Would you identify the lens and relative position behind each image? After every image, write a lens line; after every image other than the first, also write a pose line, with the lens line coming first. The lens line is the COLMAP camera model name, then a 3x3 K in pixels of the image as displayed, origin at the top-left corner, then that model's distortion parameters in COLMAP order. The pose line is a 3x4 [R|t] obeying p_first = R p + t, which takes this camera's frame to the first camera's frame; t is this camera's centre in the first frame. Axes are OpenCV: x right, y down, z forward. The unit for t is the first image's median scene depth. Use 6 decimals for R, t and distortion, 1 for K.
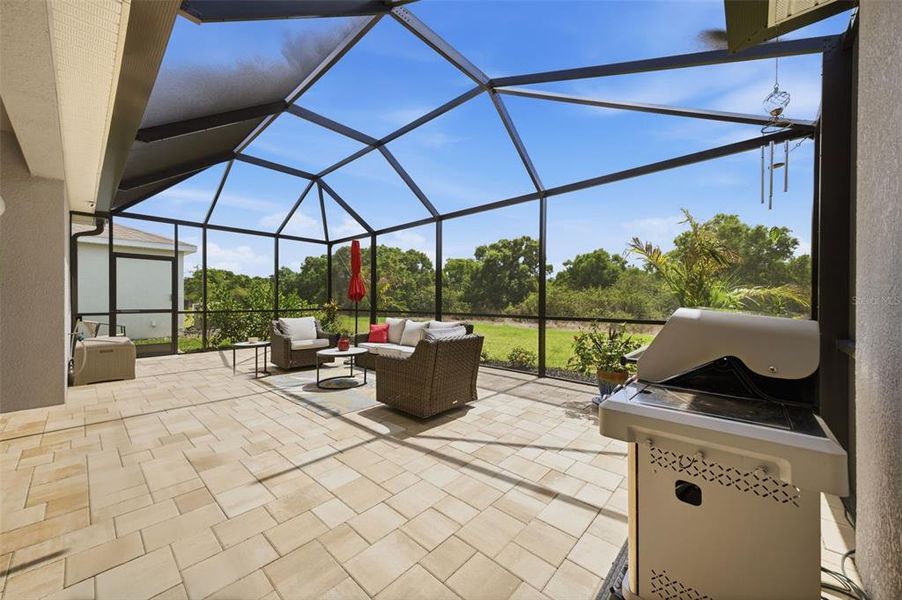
lens RADIAL K [[323.9, 0, 456.4], [0, 323.9, 301.7], [0, 0, 1]] dist [0.011854, -0.000849]
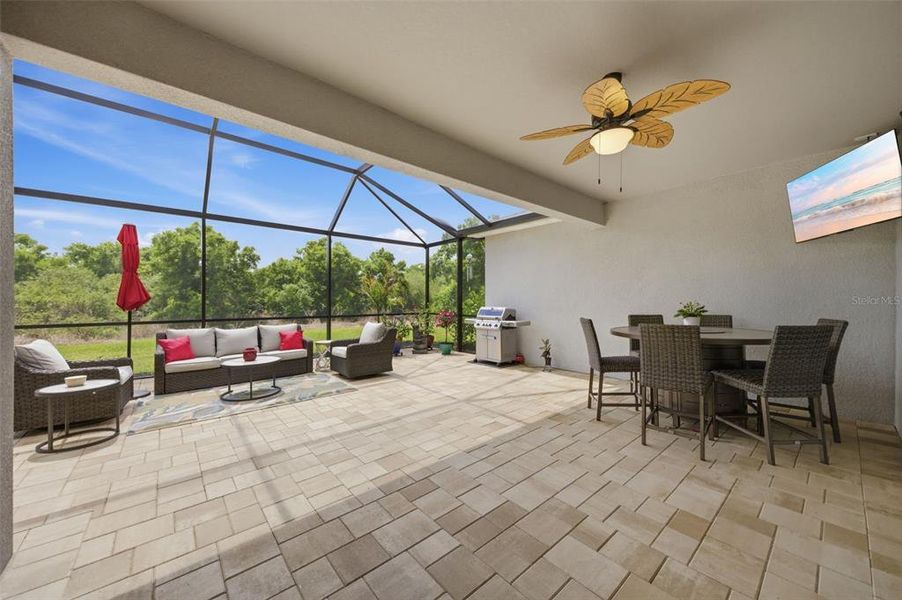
lens RADIAL K [[323.9, 0, 446.2], [0, 323.9, 301.7], [0, 0, 1]] dist [0.011854, -0.000849]
pose [[0.138141, -0.007970, 0.990381, -0.862435], [0.007152, 0.999950, 0.007049, -0.020601], [-0.990387, 0.006109, 0.138191, 0.195930]]
